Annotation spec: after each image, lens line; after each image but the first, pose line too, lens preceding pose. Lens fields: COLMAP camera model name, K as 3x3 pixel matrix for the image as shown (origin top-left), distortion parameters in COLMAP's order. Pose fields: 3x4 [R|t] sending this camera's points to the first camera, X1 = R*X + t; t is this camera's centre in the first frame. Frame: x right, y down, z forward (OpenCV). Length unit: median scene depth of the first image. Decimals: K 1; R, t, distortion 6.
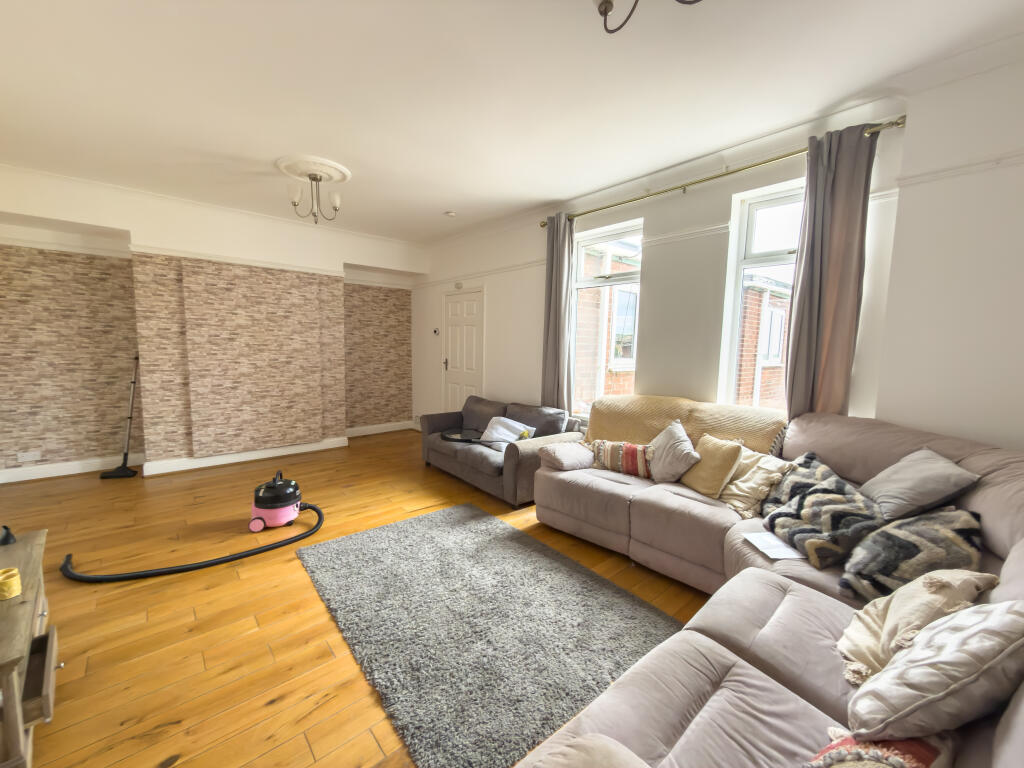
lens RADIAL K [[431.4, 0, 512.0], [0, 431.4, 384.0], [0, 0, 1]] dist [-0.001619, -0.000157]
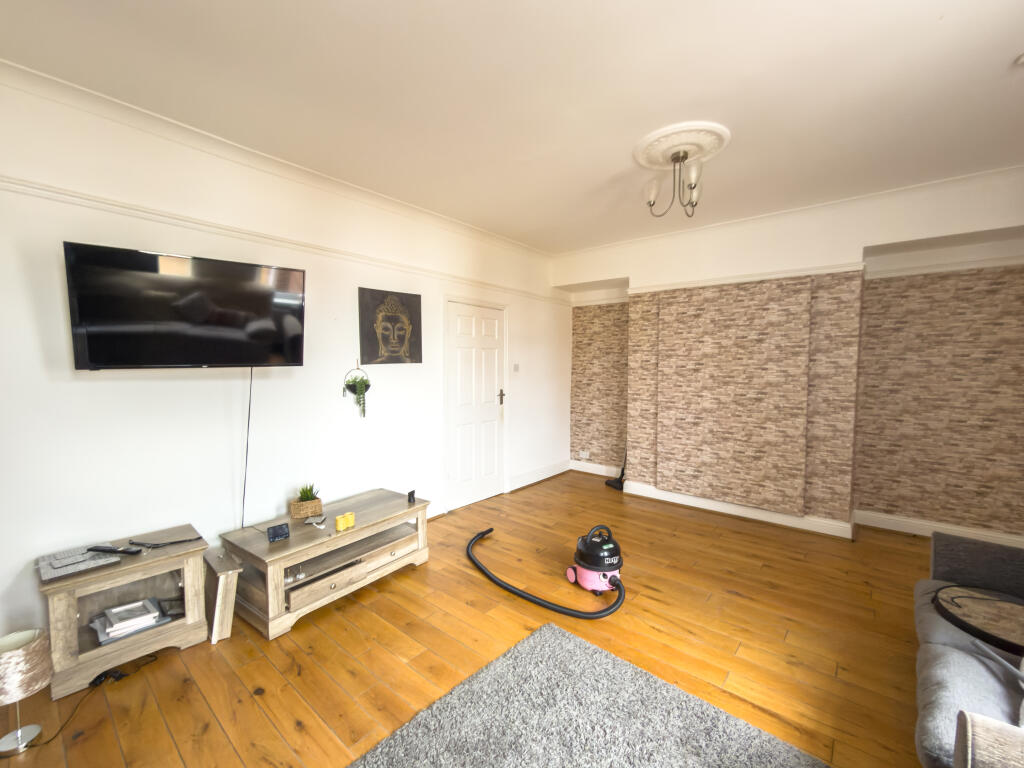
lens RADIAL K [[431.4, 0, 512.0], [0, 431.4, 384.0], [0, 0, 1]] dist [-0.001619, -0.000157]
pose [[0.126188, 0.030565, -0.991535, 0.214917], [-0.088834, 0.995858, 0.019393, -0.062007], [0.988021, 0.085635, 0.128381, 0.537369]]
